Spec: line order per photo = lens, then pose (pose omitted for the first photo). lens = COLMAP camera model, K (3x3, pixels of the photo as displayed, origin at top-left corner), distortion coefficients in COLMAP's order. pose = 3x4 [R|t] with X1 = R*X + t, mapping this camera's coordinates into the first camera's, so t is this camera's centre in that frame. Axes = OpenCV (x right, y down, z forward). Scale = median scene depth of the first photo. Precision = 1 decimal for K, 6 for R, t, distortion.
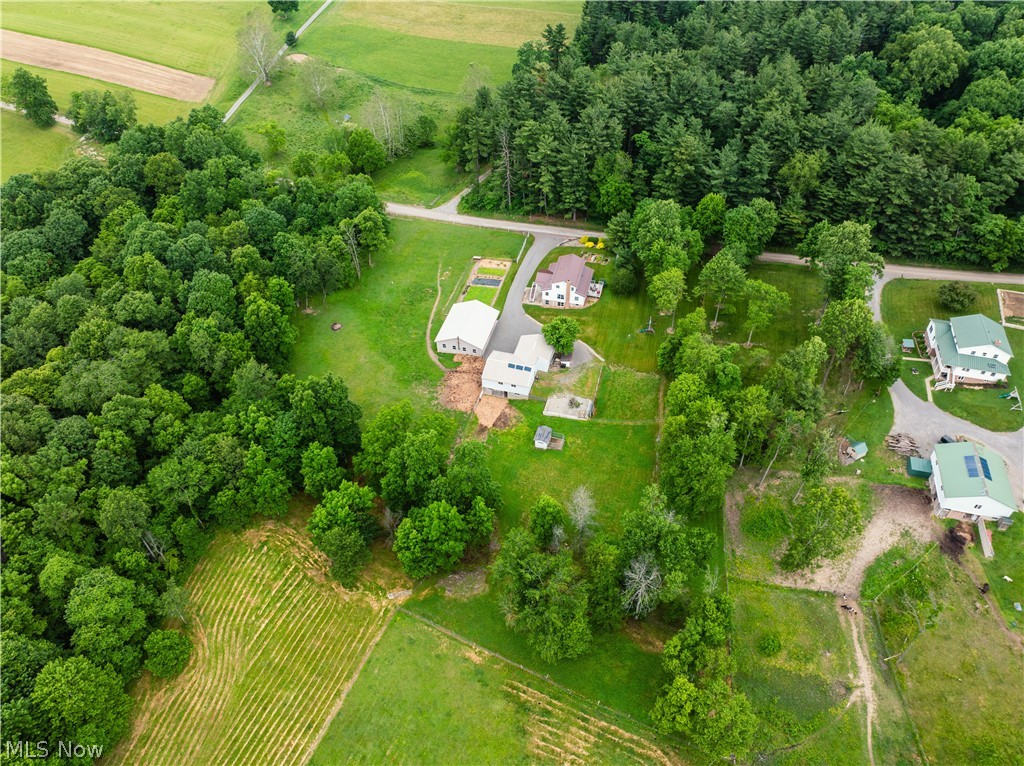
lens RADIAL K [[719.7, 0, 511.8], [0, 719.7, 382.7], [0, 0, 1]] dist [-0.043456, 0.010732]
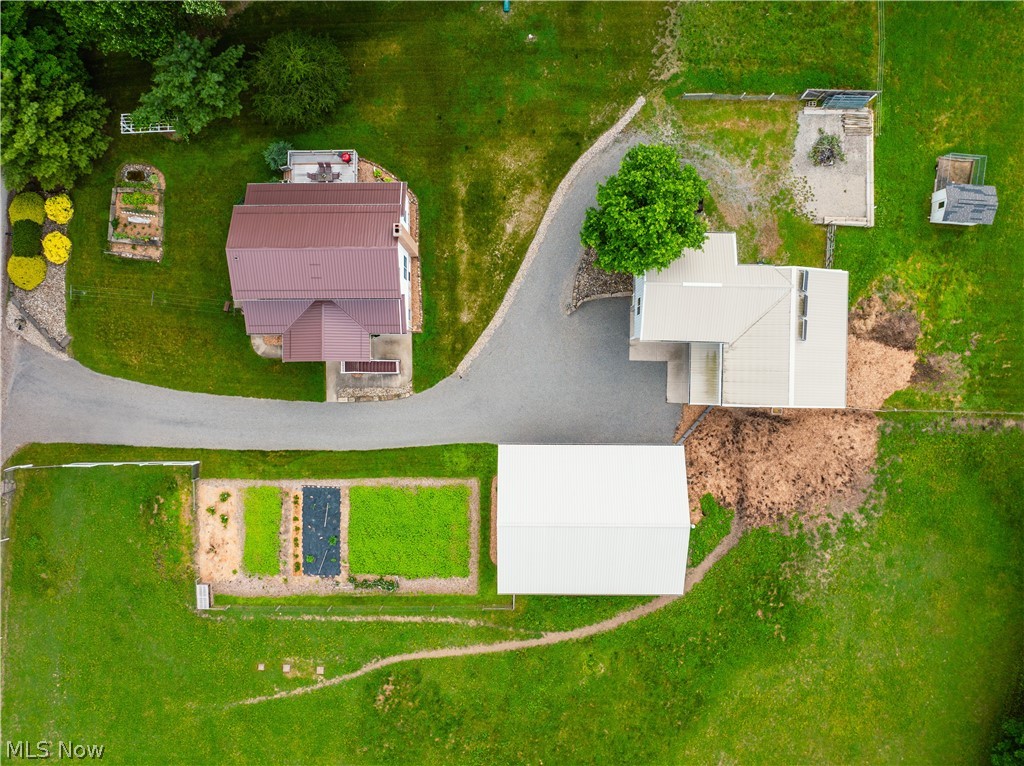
lens RADIAL K [[719.7, 0, 512.1], [0, 719.7, 381.3], [0, 0, 1]] dist [-0.043456, 0.010732]
pose [[-0.246187, -0.969212, 0.004557, 0.008590], [0.677685, -0.168772, 0.715723, -0.355212], [-0.692918, 0.179290, 0.698370, 0.846006]]
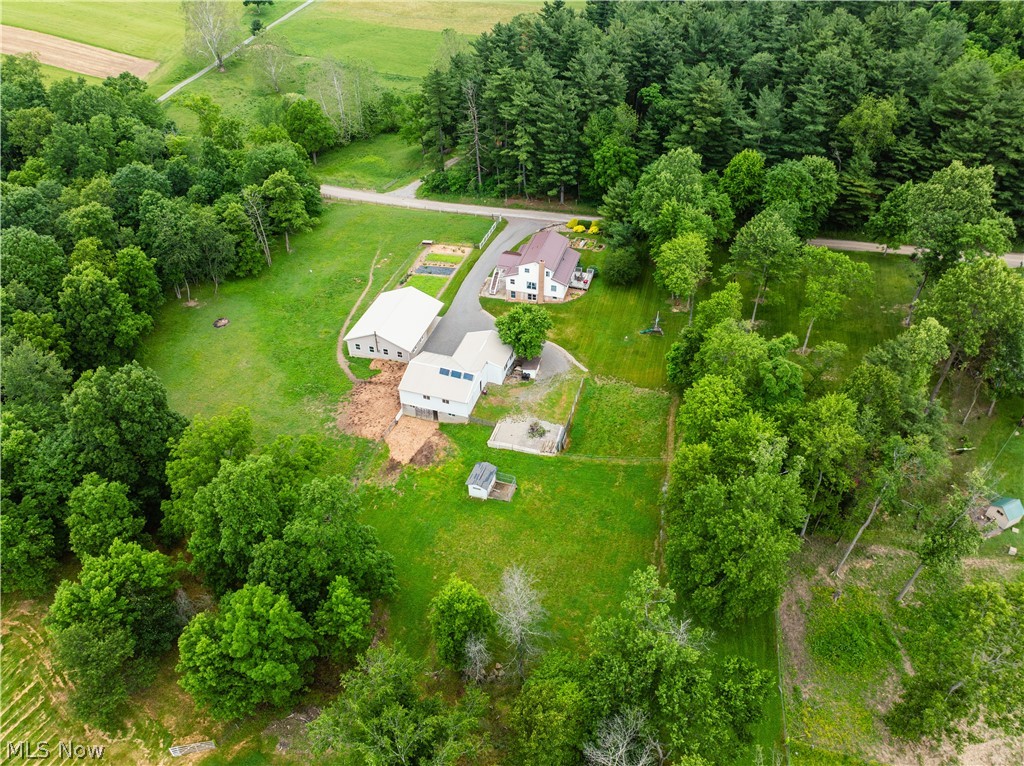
lens RADIAL K [[719.7, 0, 515.2], [0, 719.7, 382.7], [0, 0, 1]] dist [-0.043456, 0.010732]
pose [[0.999468, 0.024830, -0.021165, 0.077196], [-0.026533, 0.996079, -0.084401, 0.039693], [0.018987, 0.084918, 0.996207, 0.336660]]
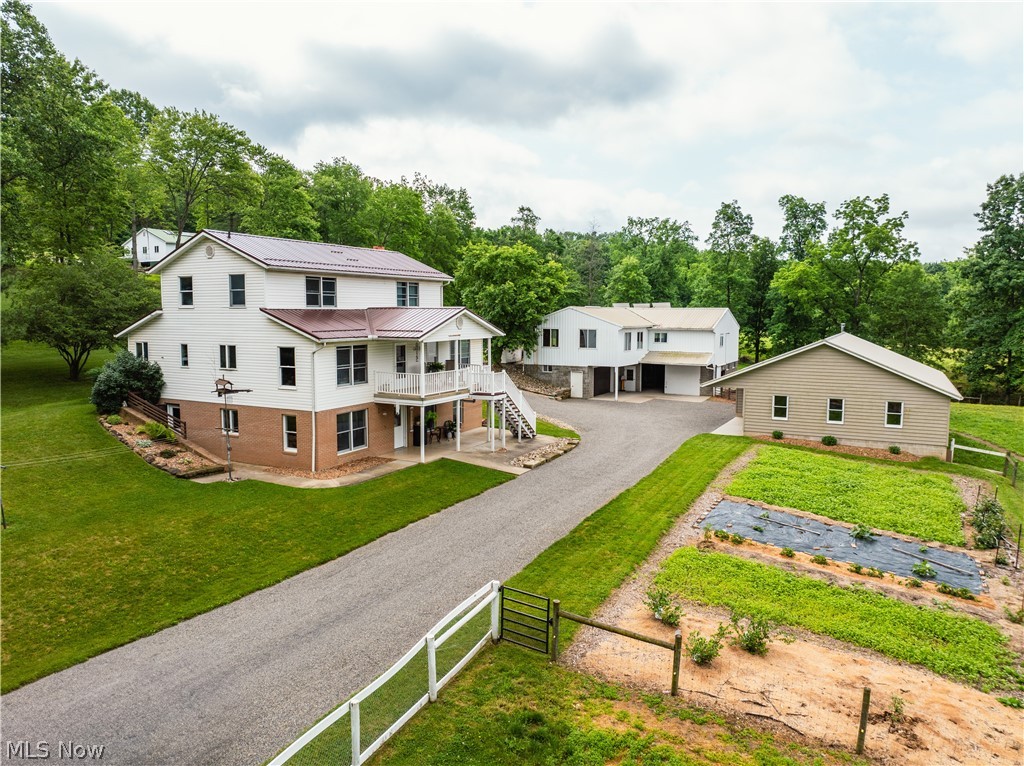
lens RADIAL K [[719.7, 0, 510.9], [0, 719.7, 385.1], [0, 0, 1]] dist [-0.043456, 0.010732]
pose [[-0.971411, -0.015436, 0.236902, -0.013876], [0.171734, 0.643295, 0.746109, -0.295315], [-0.163915, 0.765463, -0.622253, 1.263334]]
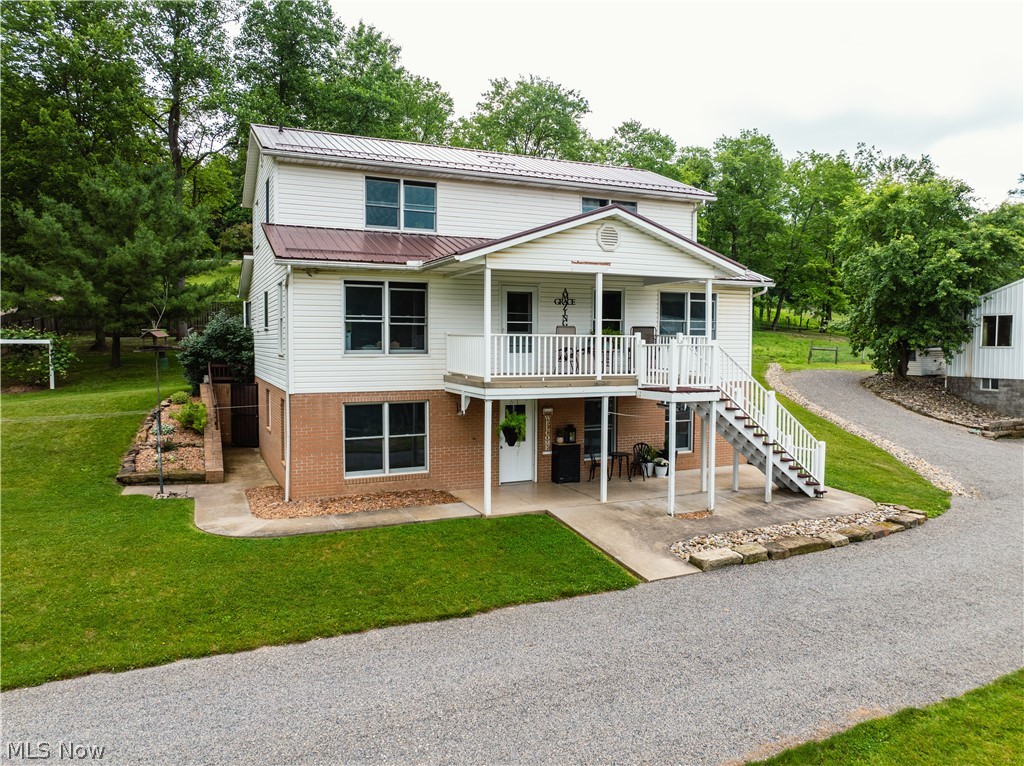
lens RADIAL K [[719.7, 0, 514.7], [0, 719.7, 381.1], [0, 0, 1]] dist [-0.043456, 0.010732]
pose [[-0.623593, -0.034949, 0.780967, -0.020389], [0.548137, 0.692736, 0.468682, -0.207452], [-0.557384, 0.720344, -0.412829, 1.195748]]
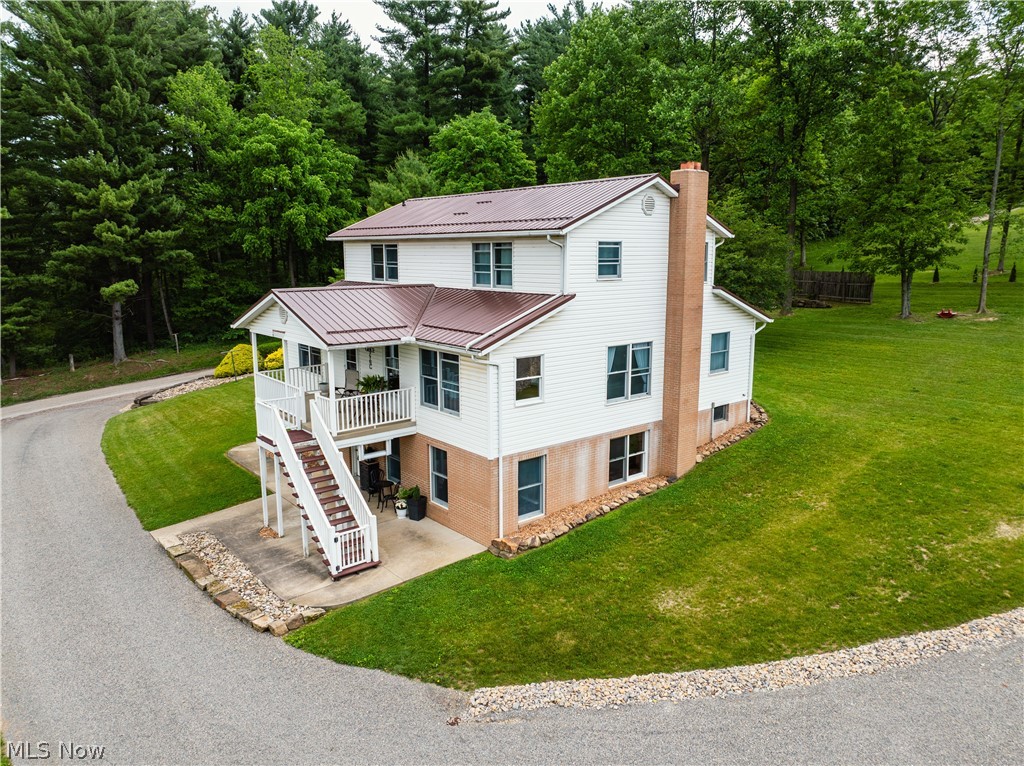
lens RADIAL K [[719.7, 0, 508.5], [0, 719.7, 382.9], [0, 0, 1]] dist [-0.043456, 0.010732]
pose [[0.597672, -0.136691, 0.790002, -0.030037], [0.556131, 0.780444, -0.285701, -0.108848], [-0.577500, 0.610101, 0.542468, 1.061986]]
